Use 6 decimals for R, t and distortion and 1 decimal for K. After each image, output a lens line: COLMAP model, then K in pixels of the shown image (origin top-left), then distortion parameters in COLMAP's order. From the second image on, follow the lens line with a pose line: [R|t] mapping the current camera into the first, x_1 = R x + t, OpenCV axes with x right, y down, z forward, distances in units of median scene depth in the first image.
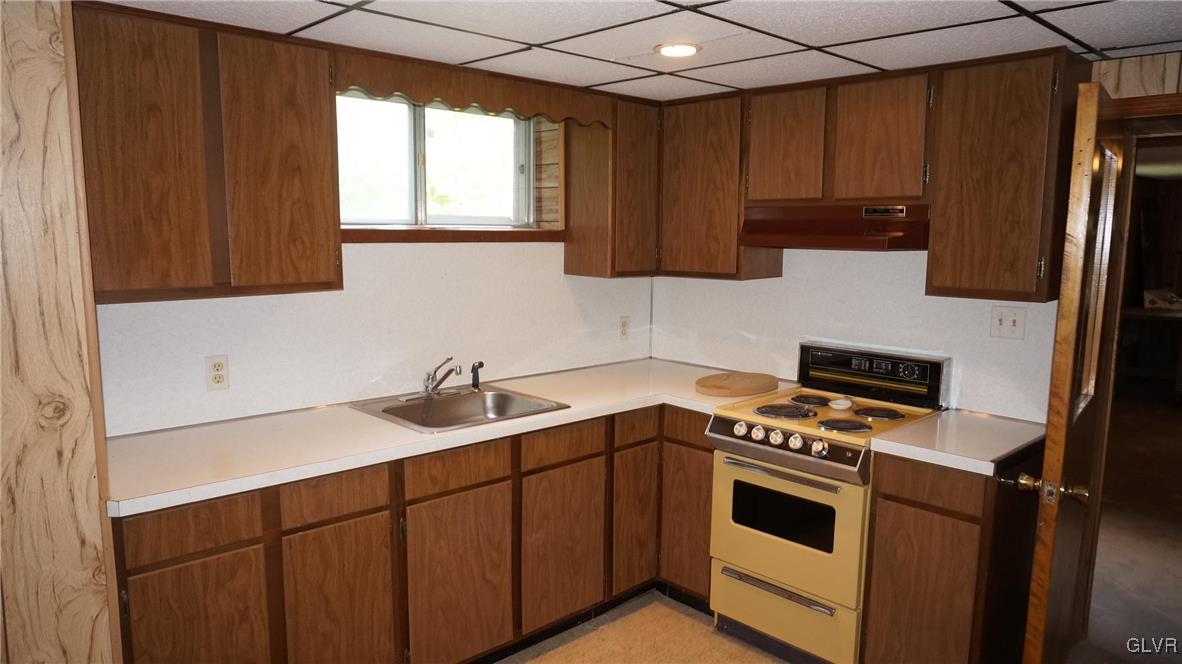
lens RADIAL K [[793.5, 0, 586.4], [0, 793.5, 338.9], [0, 0, 1]] dist [-0.028883, 0.015745]
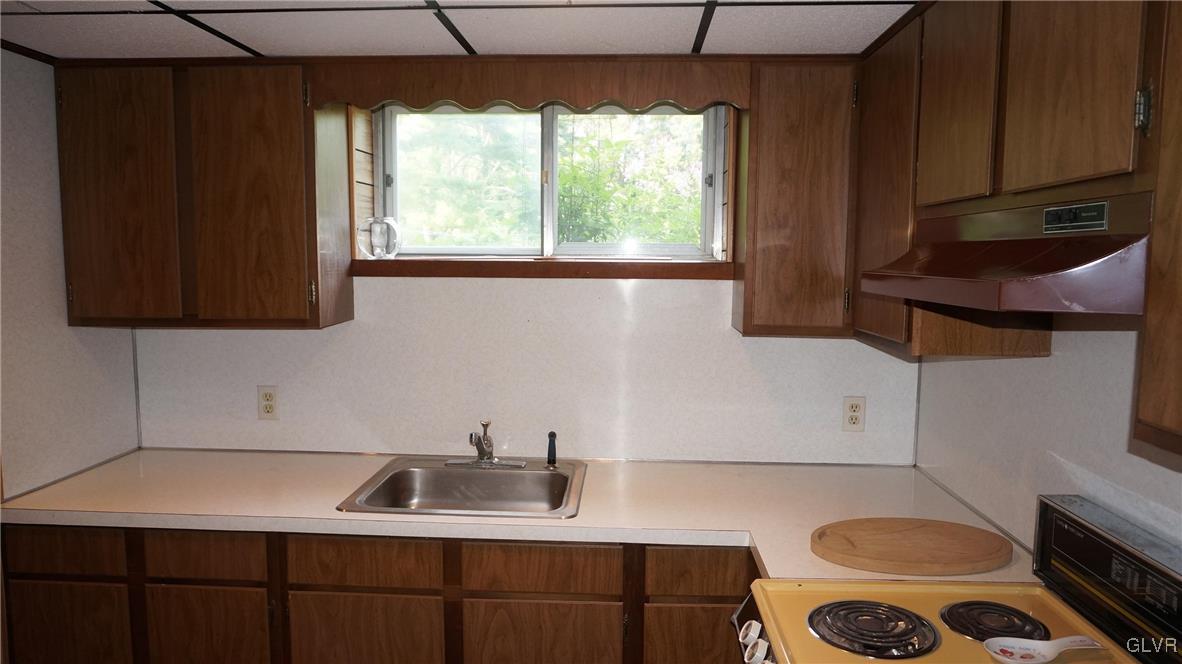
lens RADIAL K [[793.5, 0, 586.4], [0, 793.5, 338.9], [0, 0, 1]] dist [-0.028883, 0.015745]
pose [[0.685493, 0.069021, -0.724800, 0.549136], [-0.099004, 0.995086, 0.001125, -0.081640], [0.721317, 0.070987, 0.688958, 0.601618]]
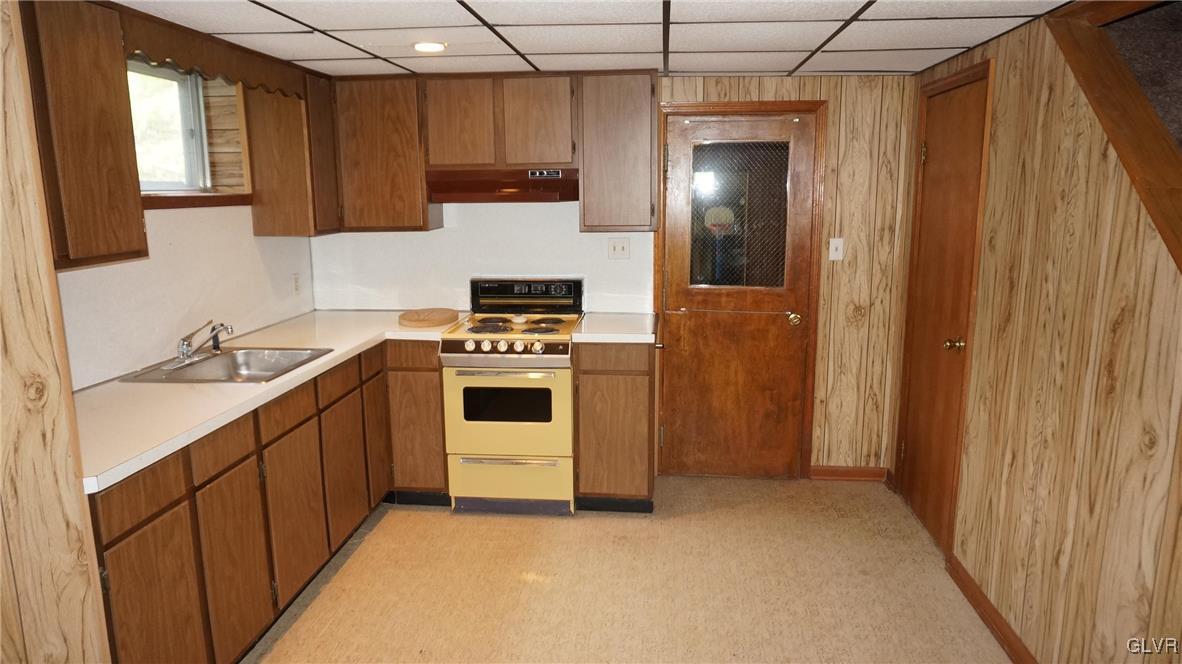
lens RADIAL K [[793.5, 0, 585.9], [0, 793.5, 340.8], [0, 0, 1]] dist [-0.028883, 0.015745]
pose [[0.754821, -0.139748, 0.640871, -0.541874], [0.106187, 0.990187, 0.090852, 0.009964], [-0.647279, -0.000525, 0.762253, -0.111932]]
